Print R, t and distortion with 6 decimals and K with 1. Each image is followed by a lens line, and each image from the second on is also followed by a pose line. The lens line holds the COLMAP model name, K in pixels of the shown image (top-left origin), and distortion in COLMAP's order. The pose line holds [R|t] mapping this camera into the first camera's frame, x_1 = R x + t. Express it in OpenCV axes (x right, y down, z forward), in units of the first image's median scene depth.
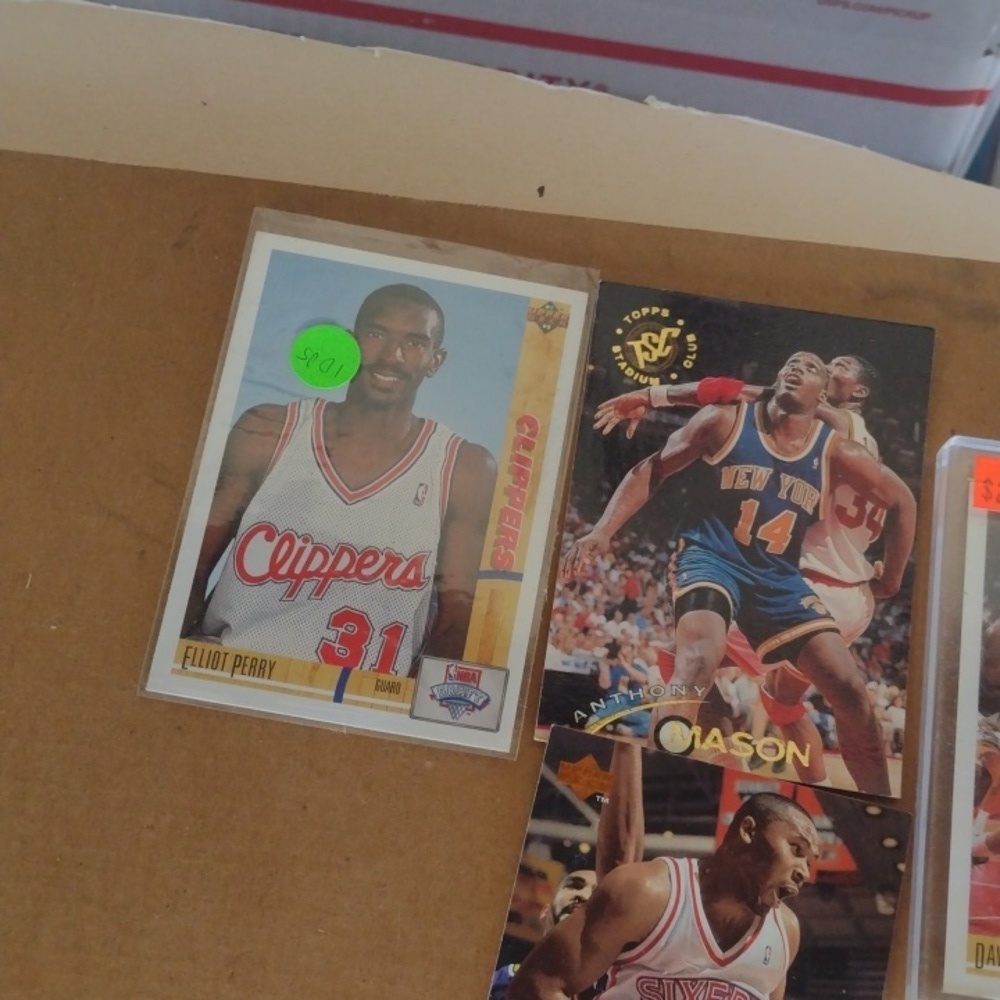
lens RADIAL K [[1504.3, 0, 500.0], [0, 1504.3, 500.0], [0, 0, 1]] dist [0.045305, -0.125859]
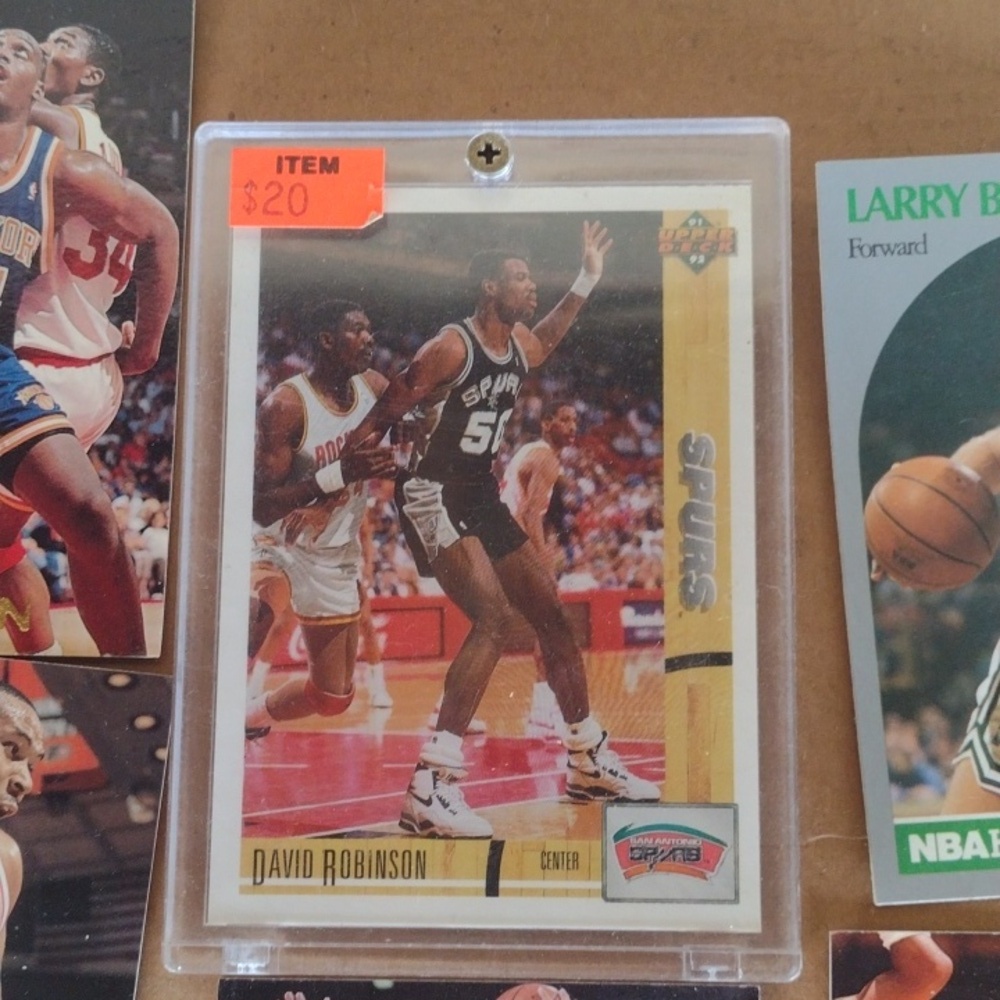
lens RADIAL K [[1504.3, 0, 500.0], [0, 1504.3, 500.0], [0, 0, 1]] dist [0.045305, -0.125859]
pose [[0.990441, -0.137101, -0.015136, 0.424524], [0.137777, 0.978113, 0.155924, 0.036549], [-0.006572, -0.156519, 0.987653, 0.302850]]
